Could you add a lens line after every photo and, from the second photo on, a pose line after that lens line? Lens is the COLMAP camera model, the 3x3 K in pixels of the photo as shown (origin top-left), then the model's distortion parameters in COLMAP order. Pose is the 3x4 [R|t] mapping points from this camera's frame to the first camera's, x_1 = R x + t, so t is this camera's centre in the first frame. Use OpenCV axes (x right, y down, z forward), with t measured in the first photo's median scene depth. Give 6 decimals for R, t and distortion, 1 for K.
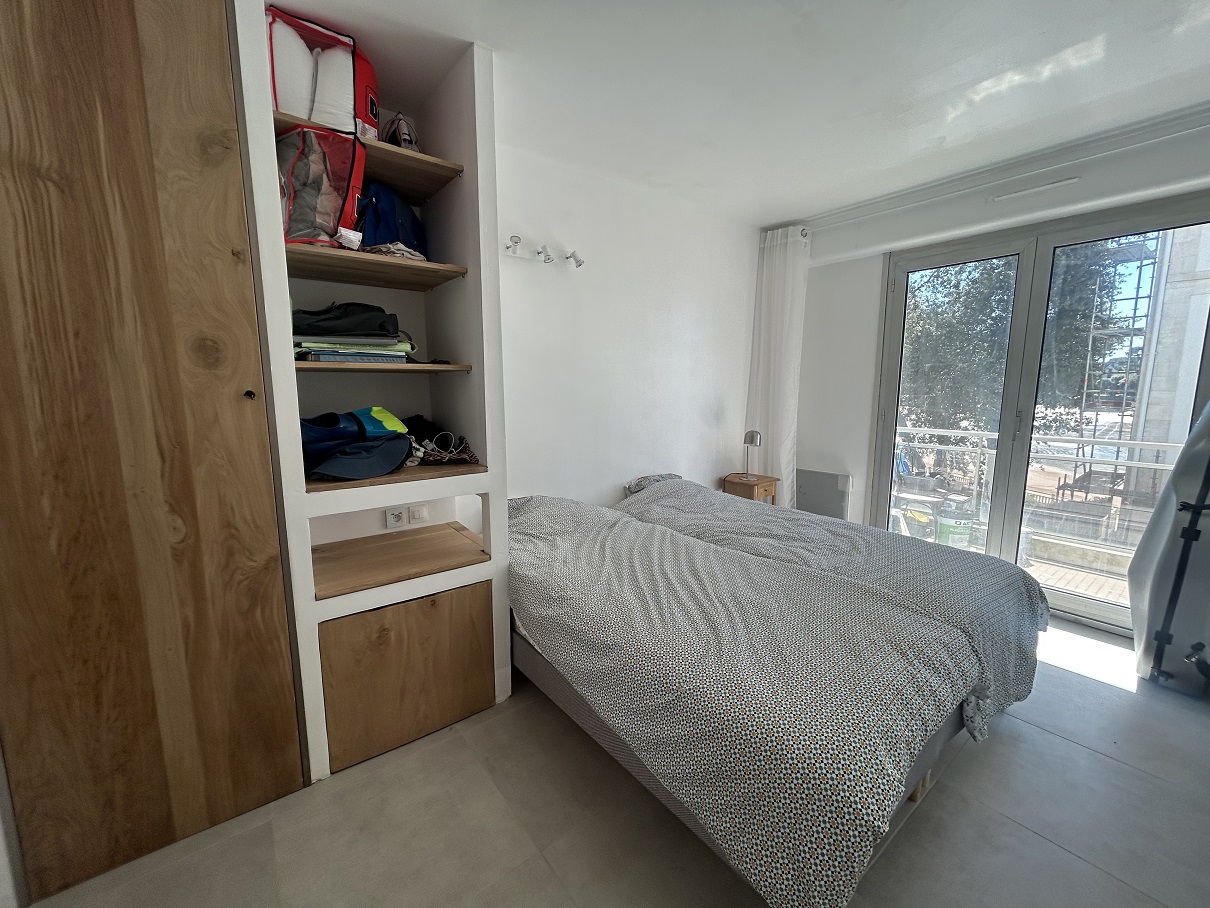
lens RADIAL K [[485.8, 0, 605.0], [0, 485.8, 454.0], [0, 0, 1]] dist [-0.001096, 0.000276]
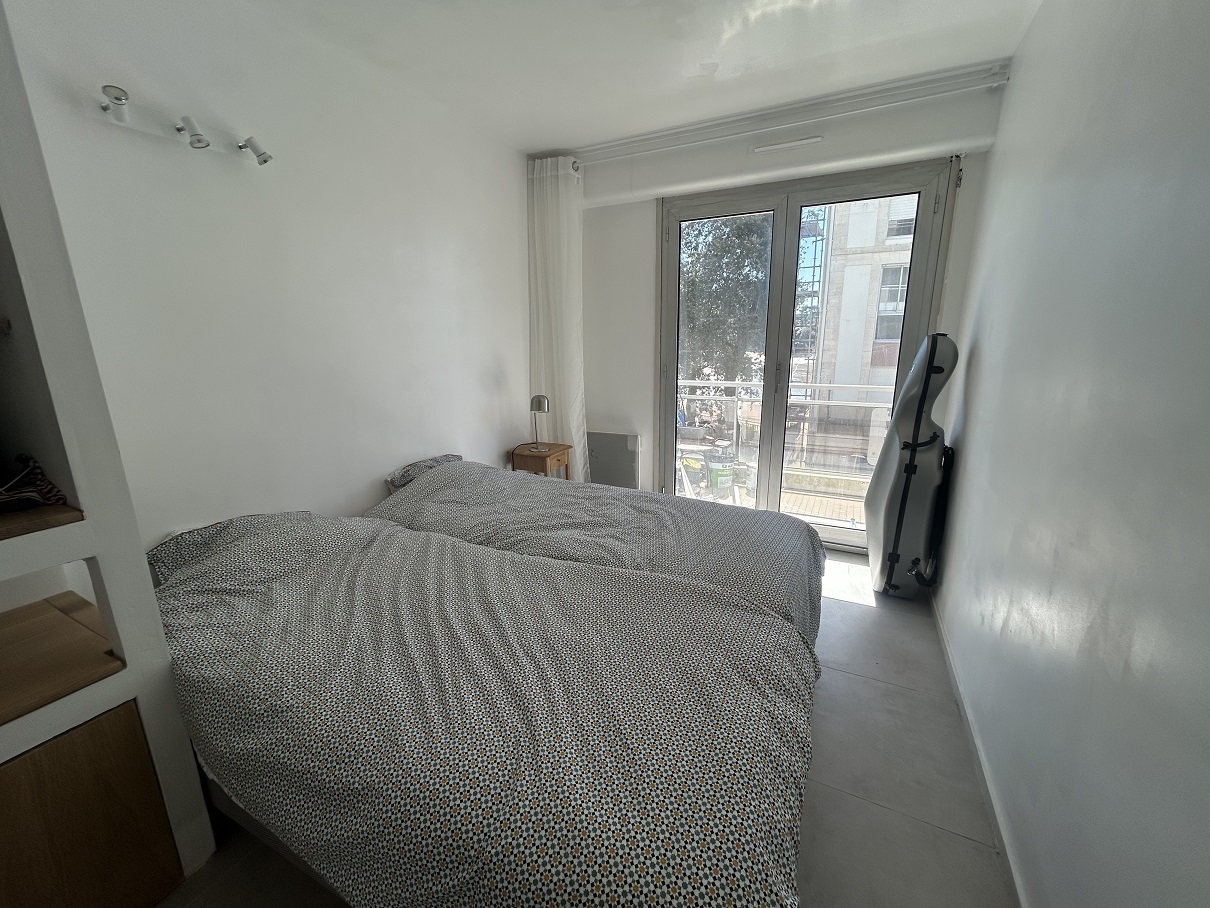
lens RADIAL K [[485.8, 0, 605.0], [0, 485.8, 454.0], [0, 0, 1]] dist [-0.001096, 0.000276]
pose [[0.902806, -0.110948, 0.415489, 0.045427], [0.072604, 0.991602, 0.107028, -0.036854], [-0.423874, -0.066460, 0.903279, 0.193363]]
